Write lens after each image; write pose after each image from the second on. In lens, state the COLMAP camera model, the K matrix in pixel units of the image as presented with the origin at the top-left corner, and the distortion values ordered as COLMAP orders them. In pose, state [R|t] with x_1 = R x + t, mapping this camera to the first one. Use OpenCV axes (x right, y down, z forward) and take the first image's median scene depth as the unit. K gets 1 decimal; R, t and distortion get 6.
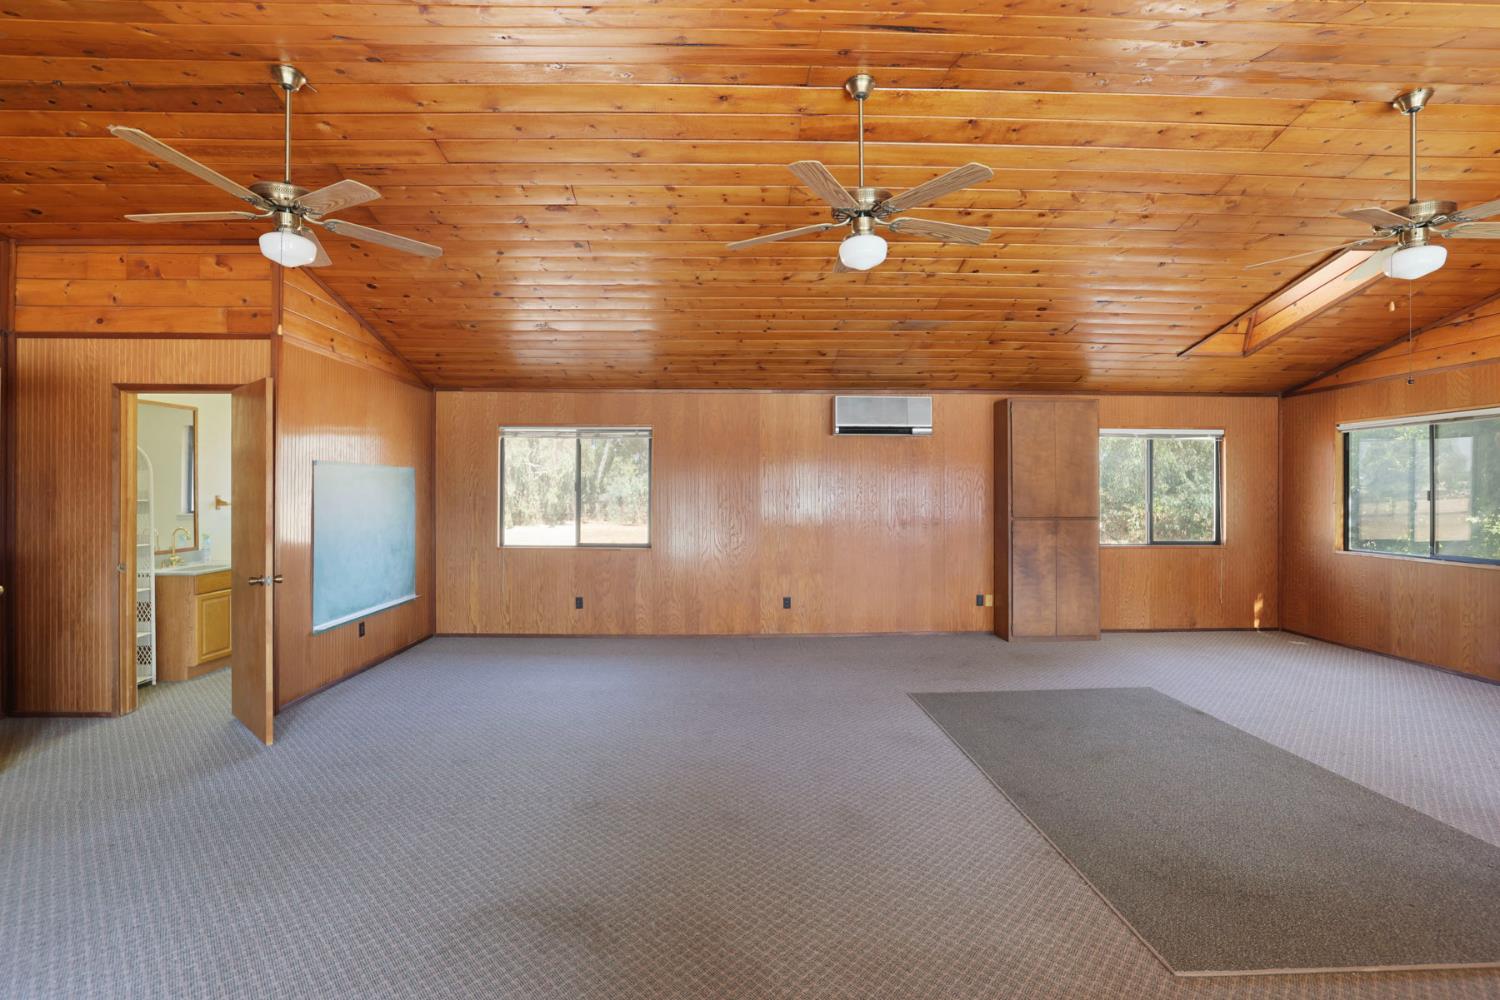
lens RADIAL K [[659.5, 0, 742.1], [0, 659.5, 495.3], [0, 0, 1]] dist [-0.029708, 0.011460]
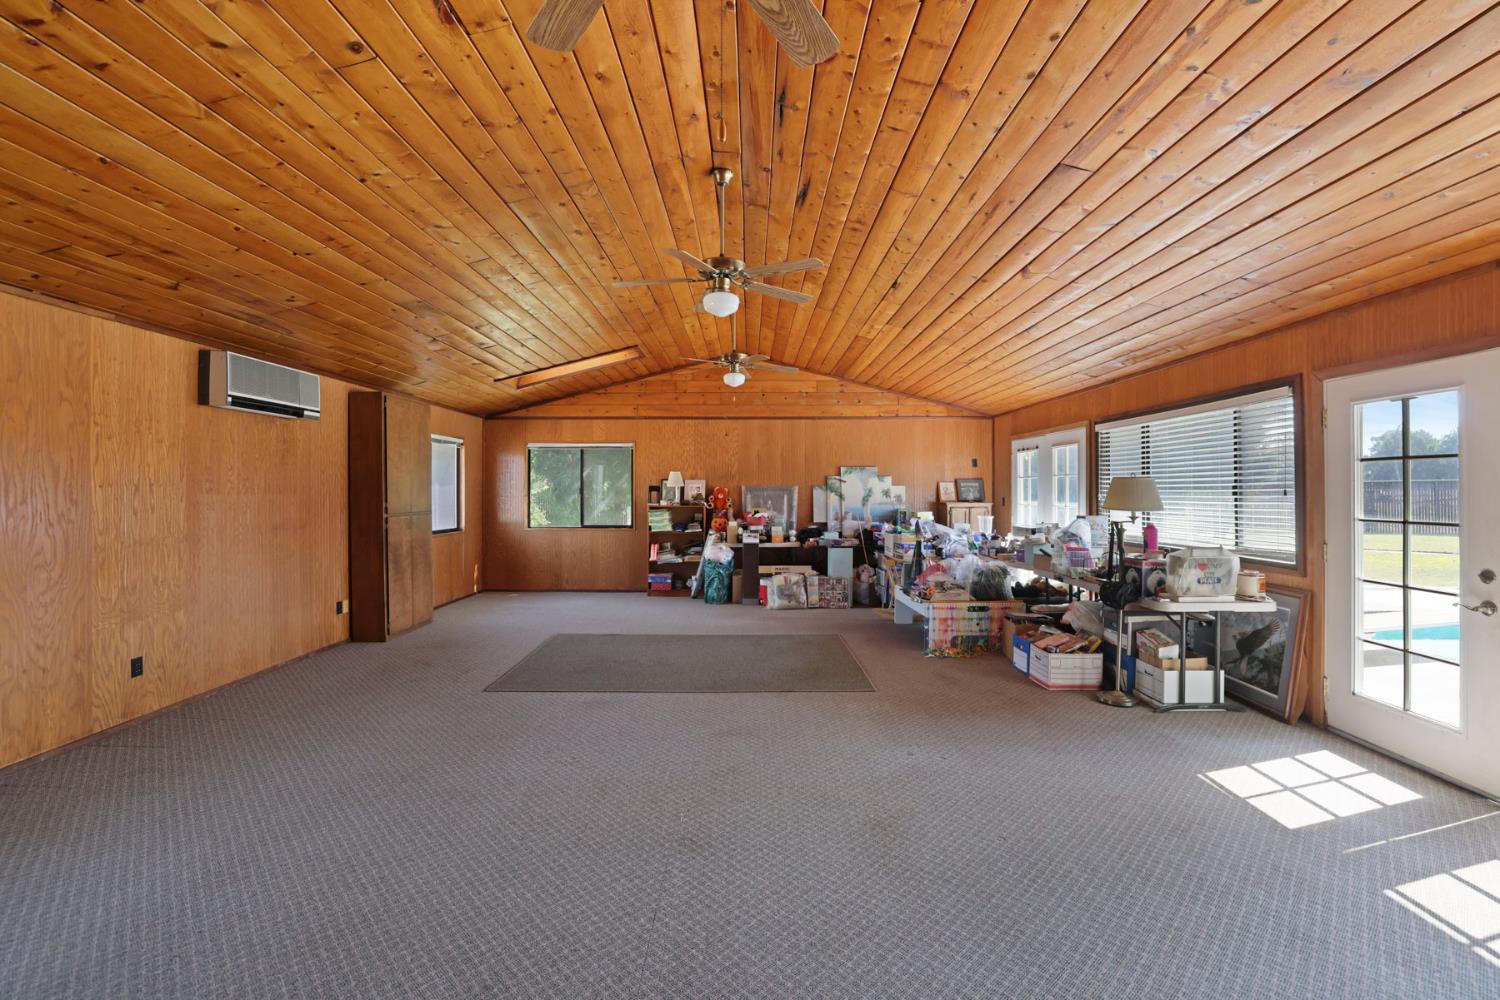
lens RADIAL K [[659.5, 0, 735.5], [0, 659.5, 485.4], [0, 0, 1]] dist [-0.029708, 0.011460]
pose [[0.046351, 0.006448, 0.998904, -0.516936], [0.006143, 0.999958, -0.006740, 0.000835], [-0.998906, 0.006449, 0.046309, 0.415766]]
